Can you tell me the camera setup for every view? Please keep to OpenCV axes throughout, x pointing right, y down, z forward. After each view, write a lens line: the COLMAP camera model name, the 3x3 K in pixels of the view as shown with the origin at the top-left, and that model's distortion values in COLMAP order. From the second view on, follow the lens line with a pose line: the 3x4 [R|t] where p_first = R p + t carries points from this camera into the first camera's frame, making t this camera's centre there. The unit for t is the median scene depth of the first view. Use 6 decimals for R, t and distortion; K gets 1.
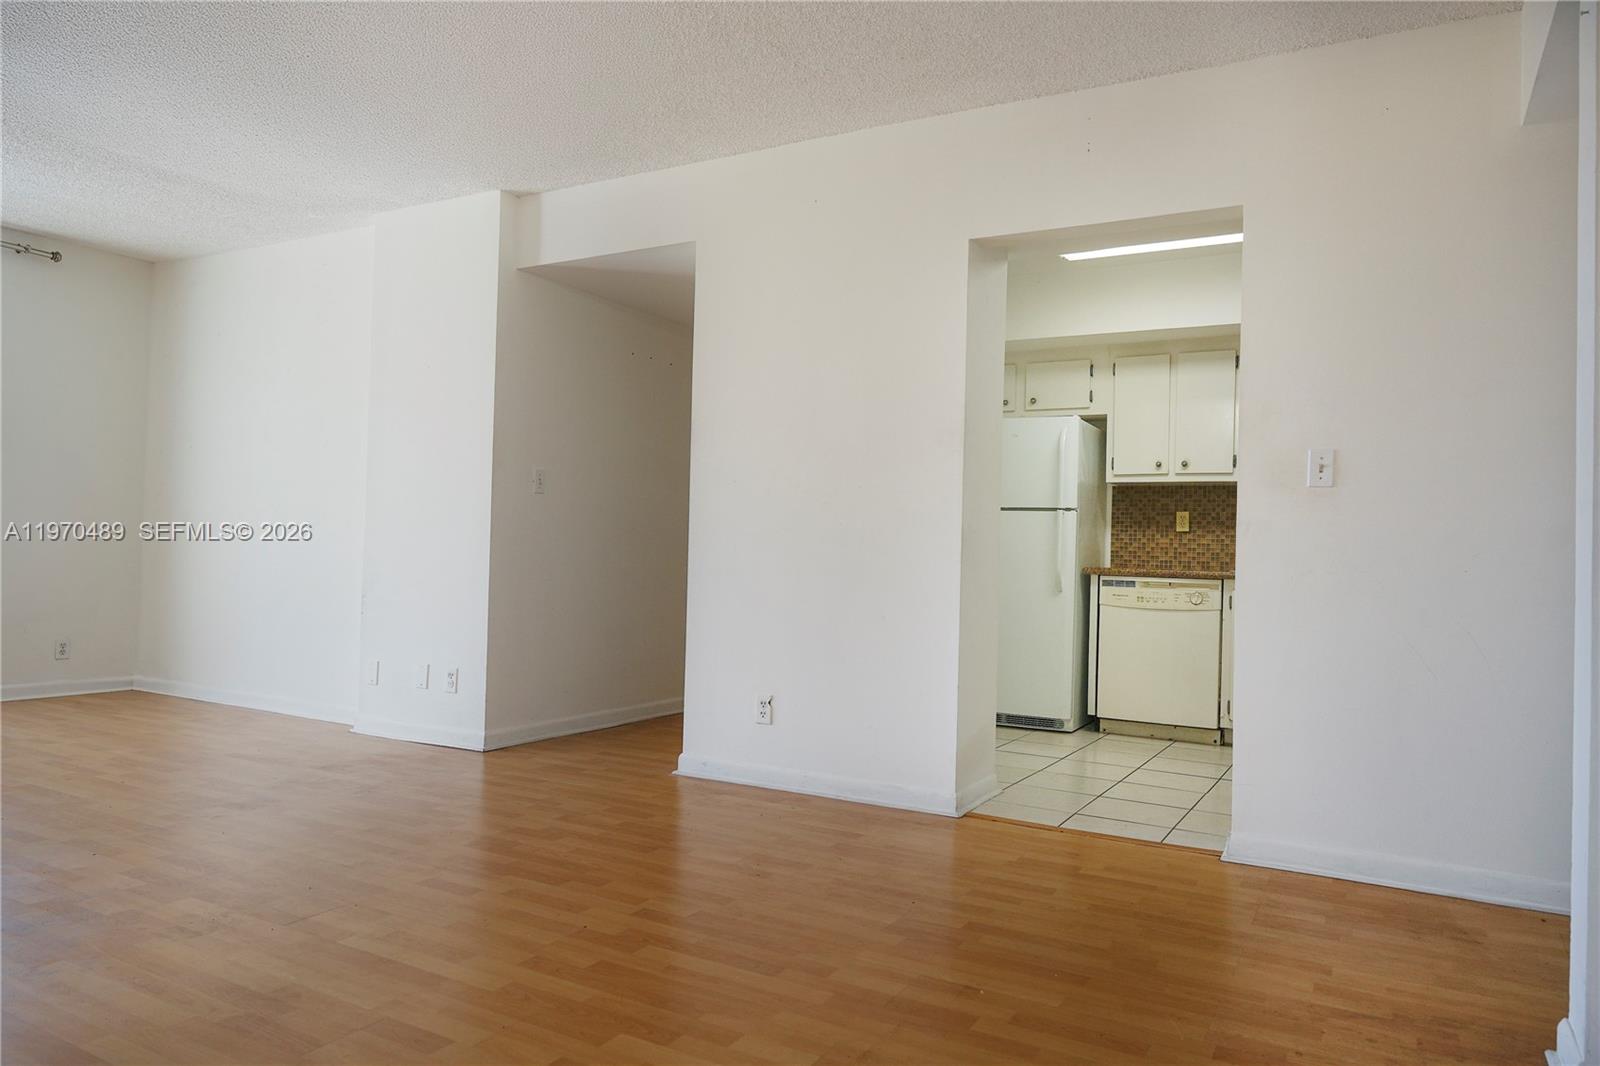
lens RADIAL K [[1071.1, 0, 800.0], [0, 1071.1, 533.0], [0, 0, 1]] dist [0.001949, -0.005652]
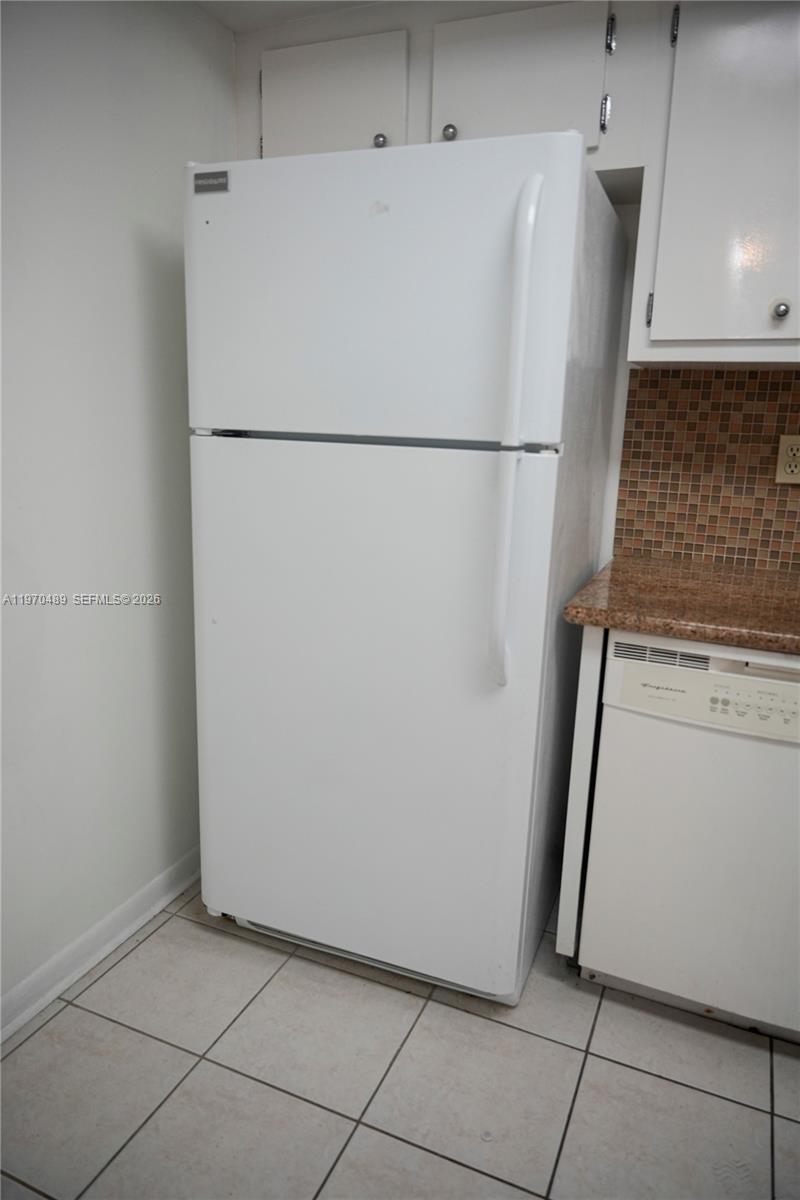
lens RADIAL K [[803.3, 0, 400.0], [0, 803.3, 600.0], [0, 0, 1]] dist [0.001949, -0.005652]
pose [[0.993898, -0.024312, 0.107593, 0.168996], [-0.003703, 0.967503, 0.252834, -0.036448], [-0.110243, -0.251689, 0.961509, 0.701517]]
